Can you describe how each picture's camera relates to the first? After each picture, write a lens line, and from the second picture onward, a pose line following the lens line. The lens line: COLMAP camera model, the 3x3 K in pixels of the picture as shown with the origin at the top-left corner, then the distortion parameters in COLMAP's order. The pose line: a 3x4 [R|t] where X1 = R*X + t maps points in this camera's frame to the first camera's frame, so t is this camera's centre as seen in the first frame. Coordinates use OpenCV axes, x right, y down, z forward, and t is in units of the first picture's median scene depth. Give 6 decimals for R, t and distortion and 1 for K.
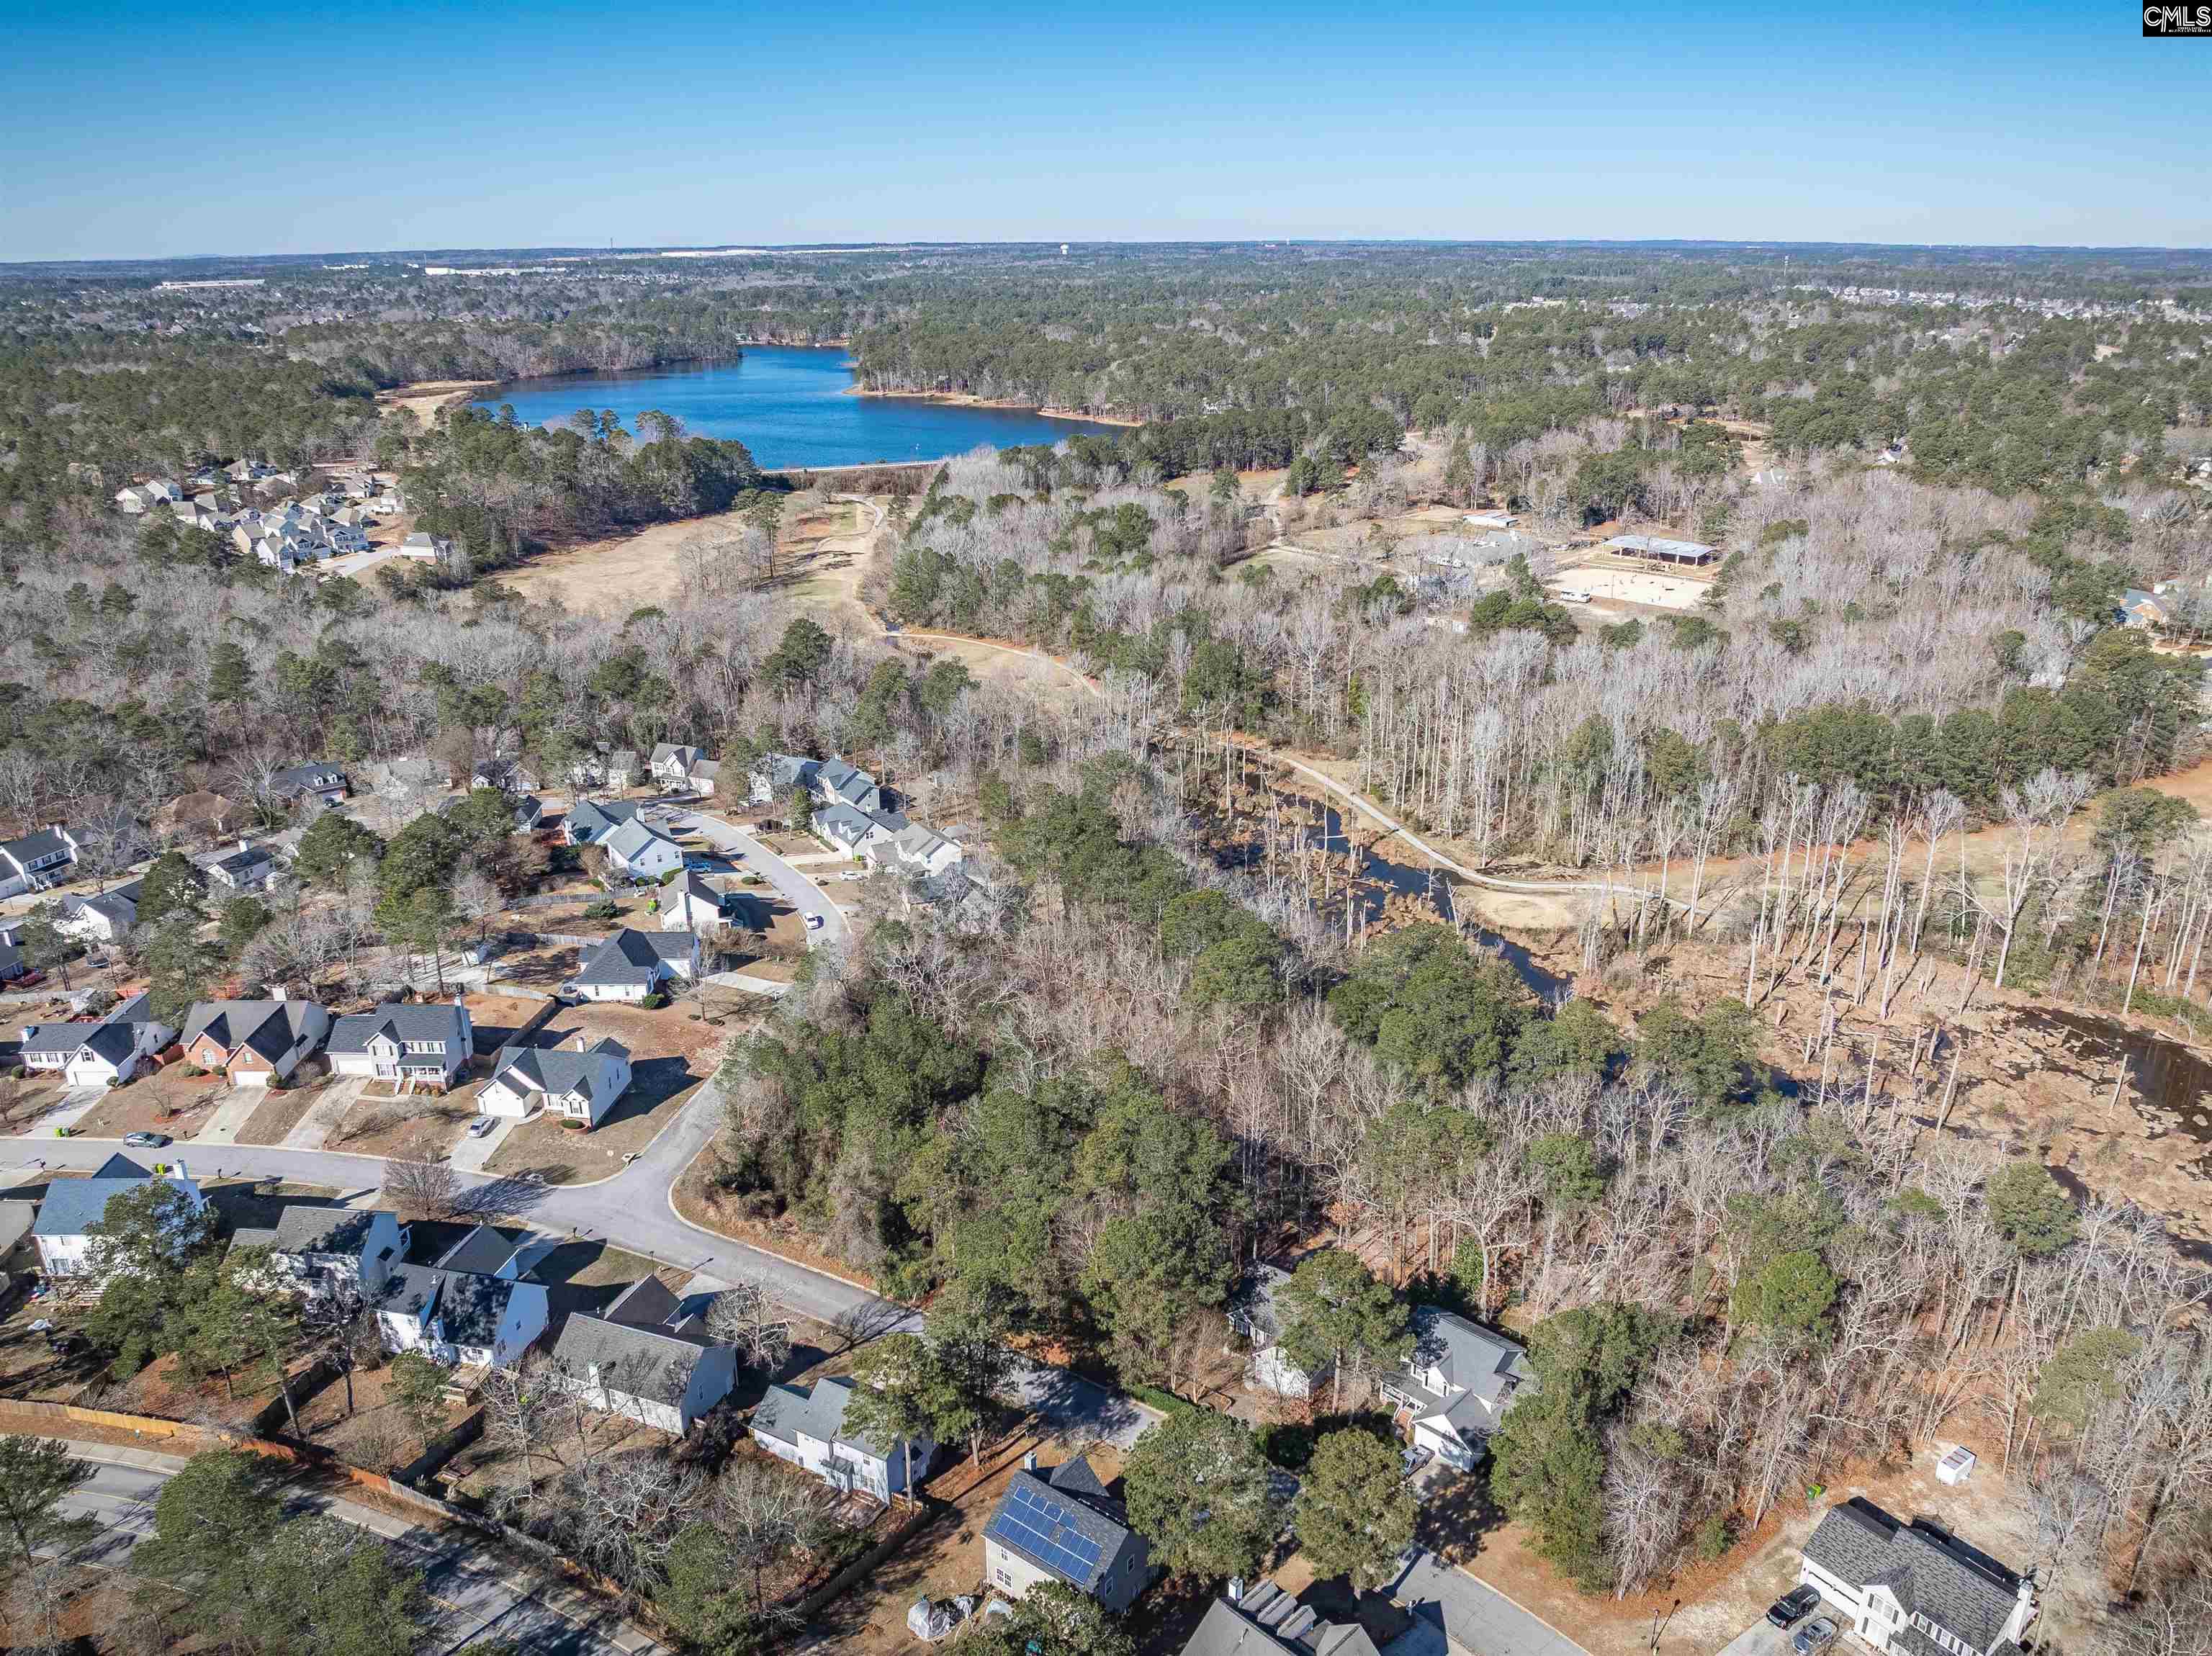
lens RADIAL K [[1597.6, 0, 1106.0], [0, 1597.6, 828.0], [0, 0, 1]] dist [-0.041181, -0.008652]
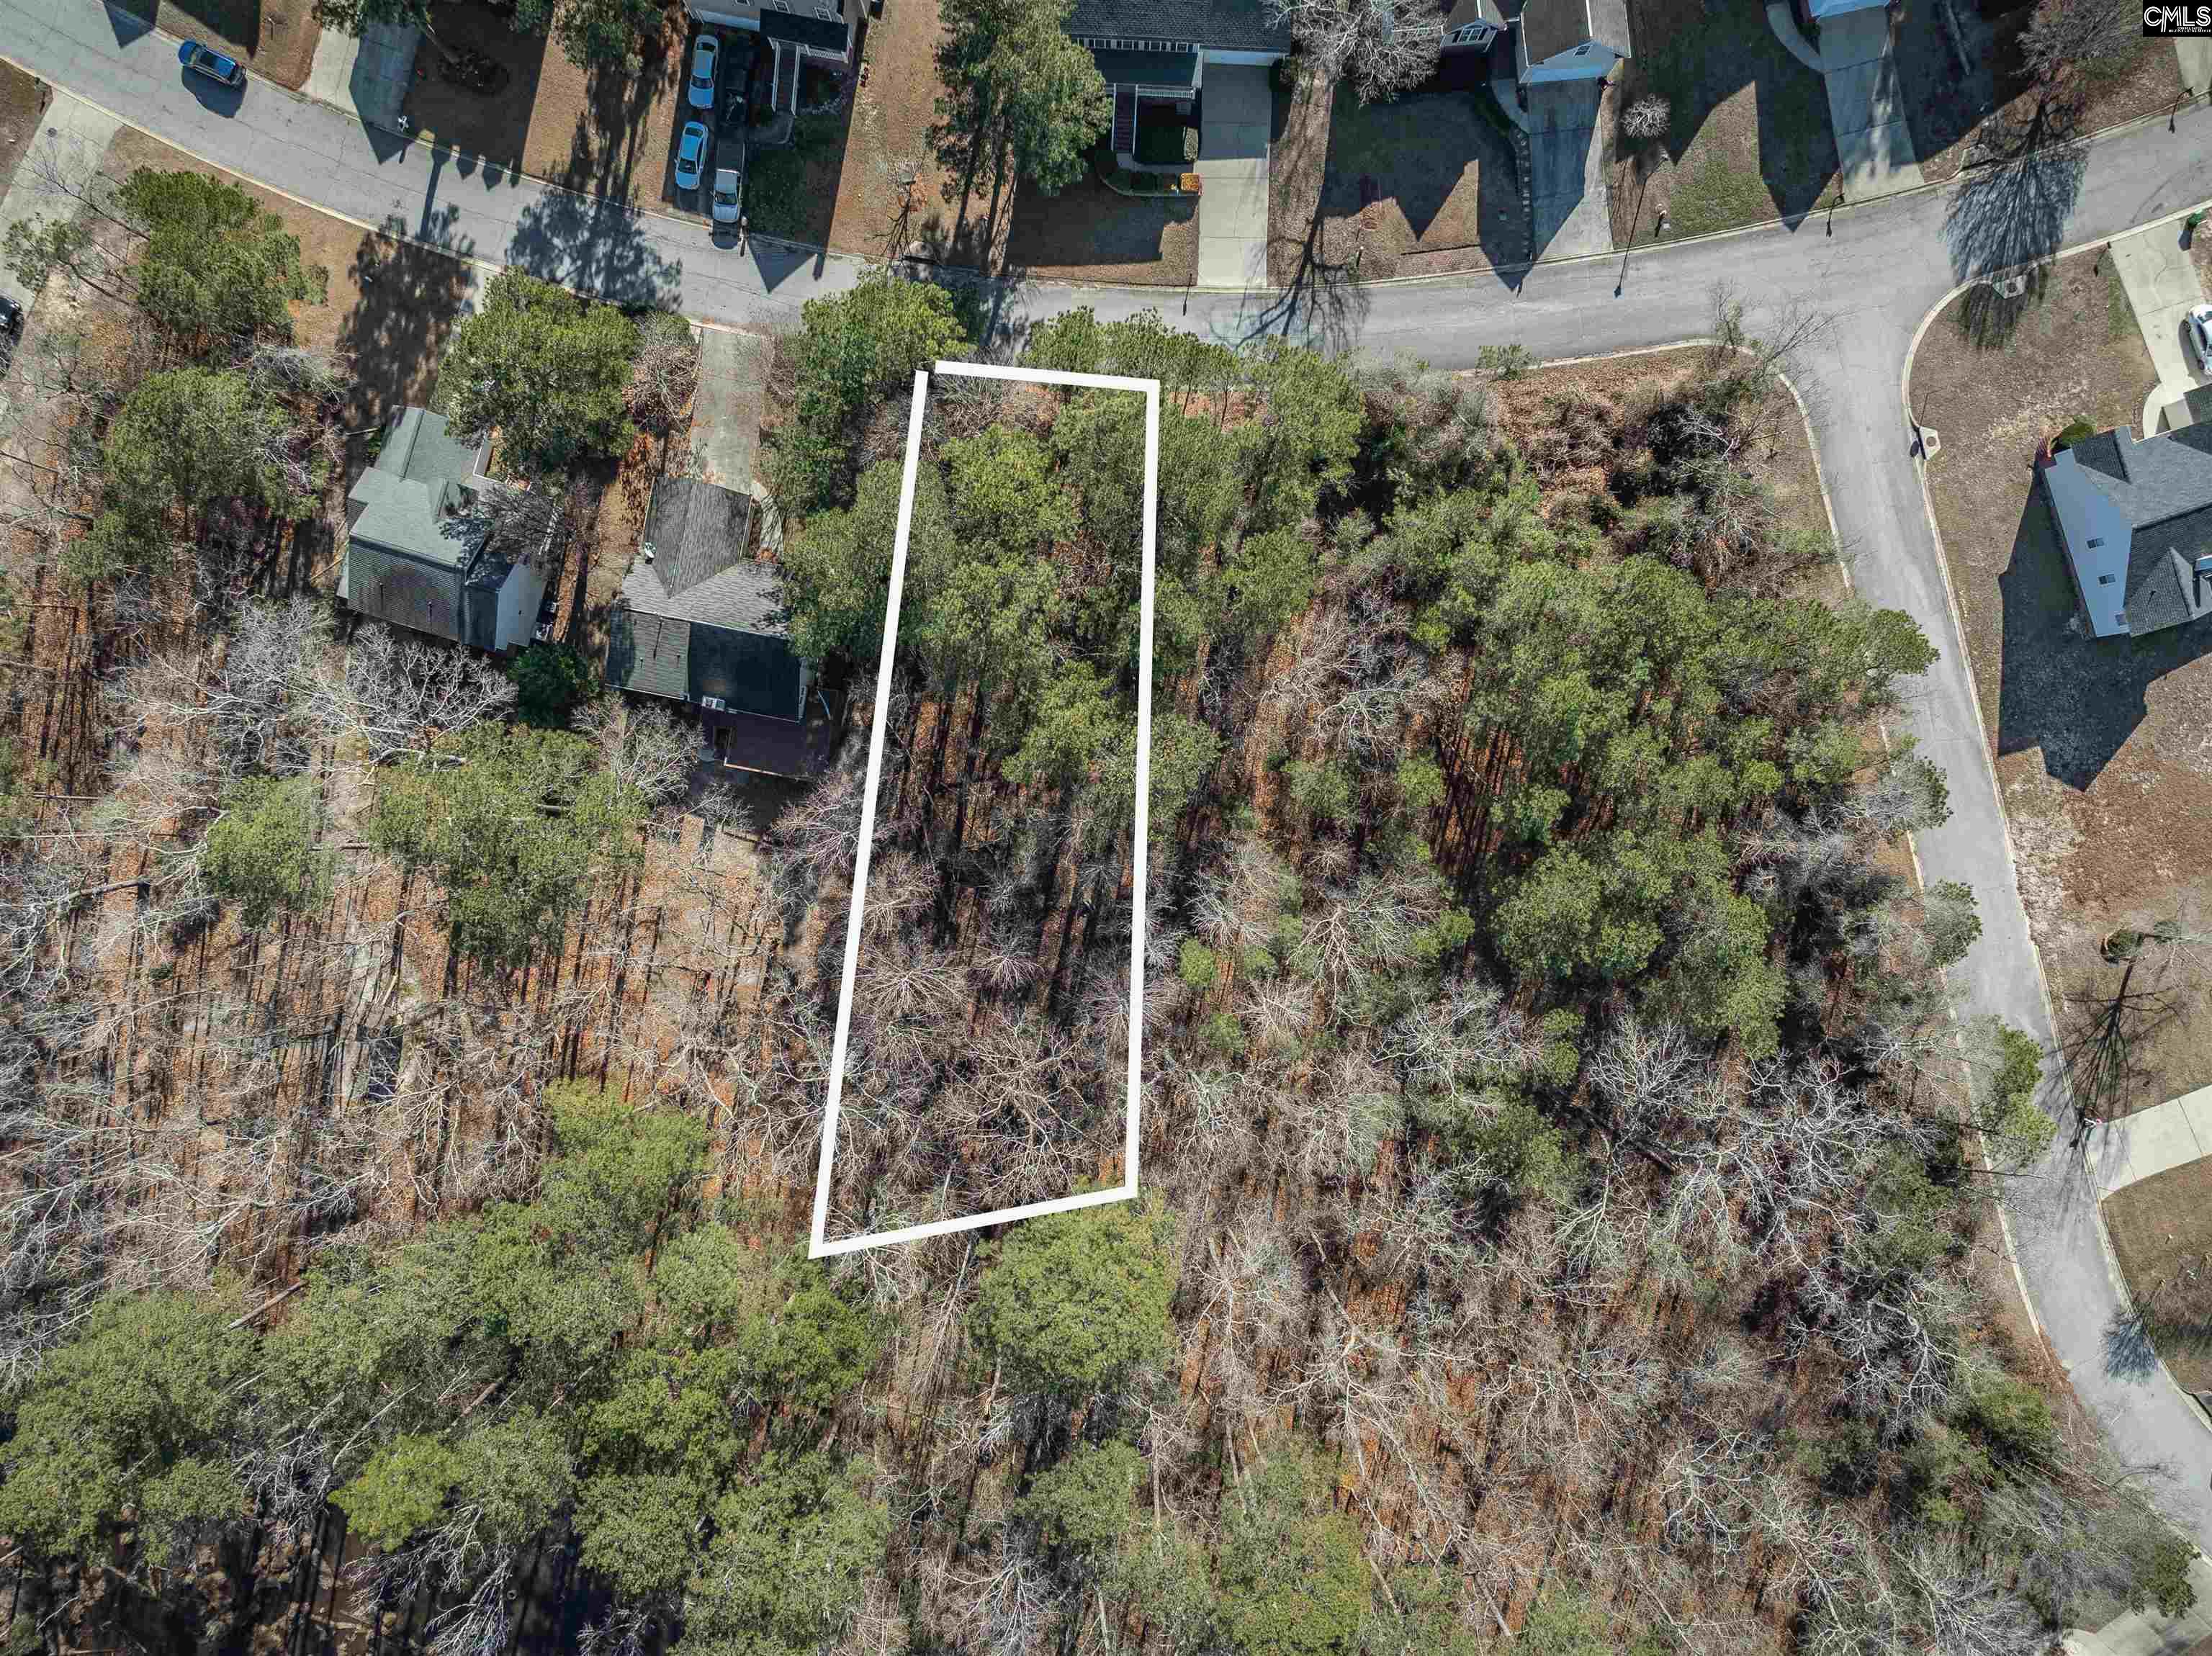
lens RADIAL K [[1597.6, 0, 1106.0], [0, 1597.6, 828.0], [0, 0, 1]] dist [-0.041181, -0.008652]
pose [[-0.900479, 0.434862, 0.005755, 0.010727], [-0.154032, -0.331278, 0.930875, -0.256301], [0.406709, 0.837347, 0.365292, 0.671642]]
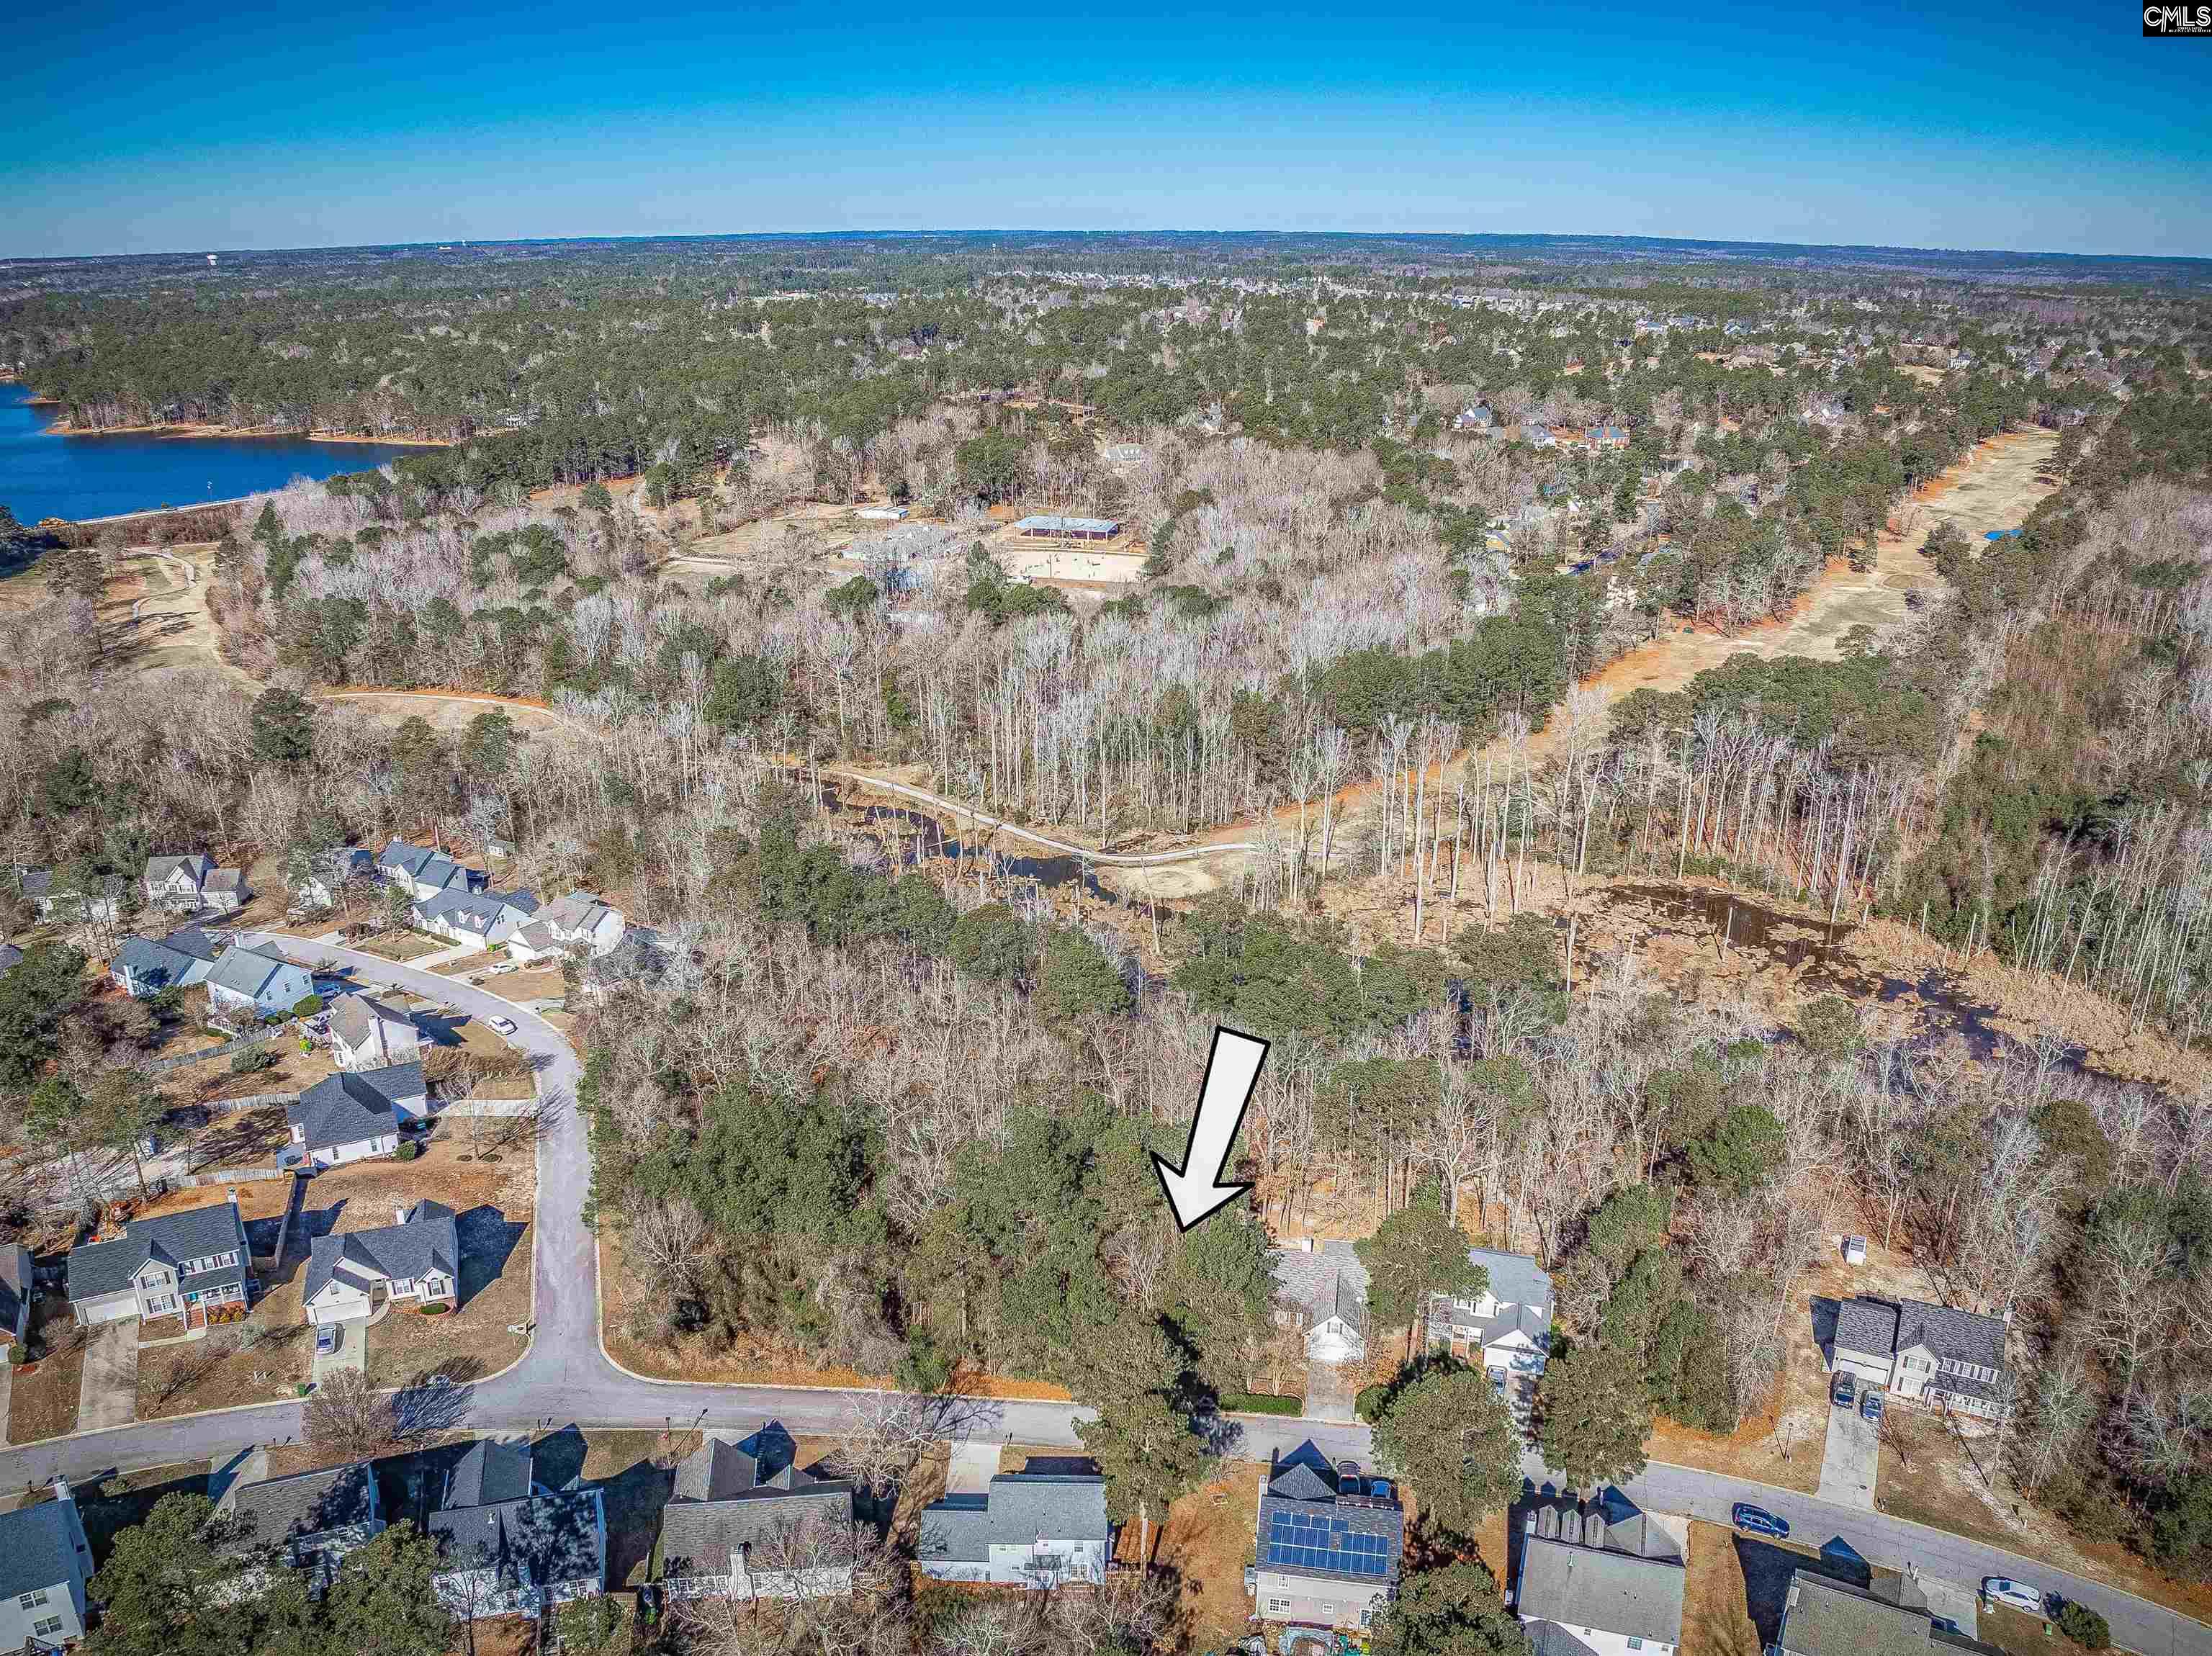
lens RADIAL K [[1654.9, 0, 1106.0], [0, 1654.9, 828.0], [0, 0, 1]] dist [-0.091863, 0.002052]
pose [[0.889888, -0.152223, 0.430033, -0.299055], [0.154756, 0.987518, 0.029317, -0.025506], [-0.429128, 0.040462, 0.902337, 0.074825]]
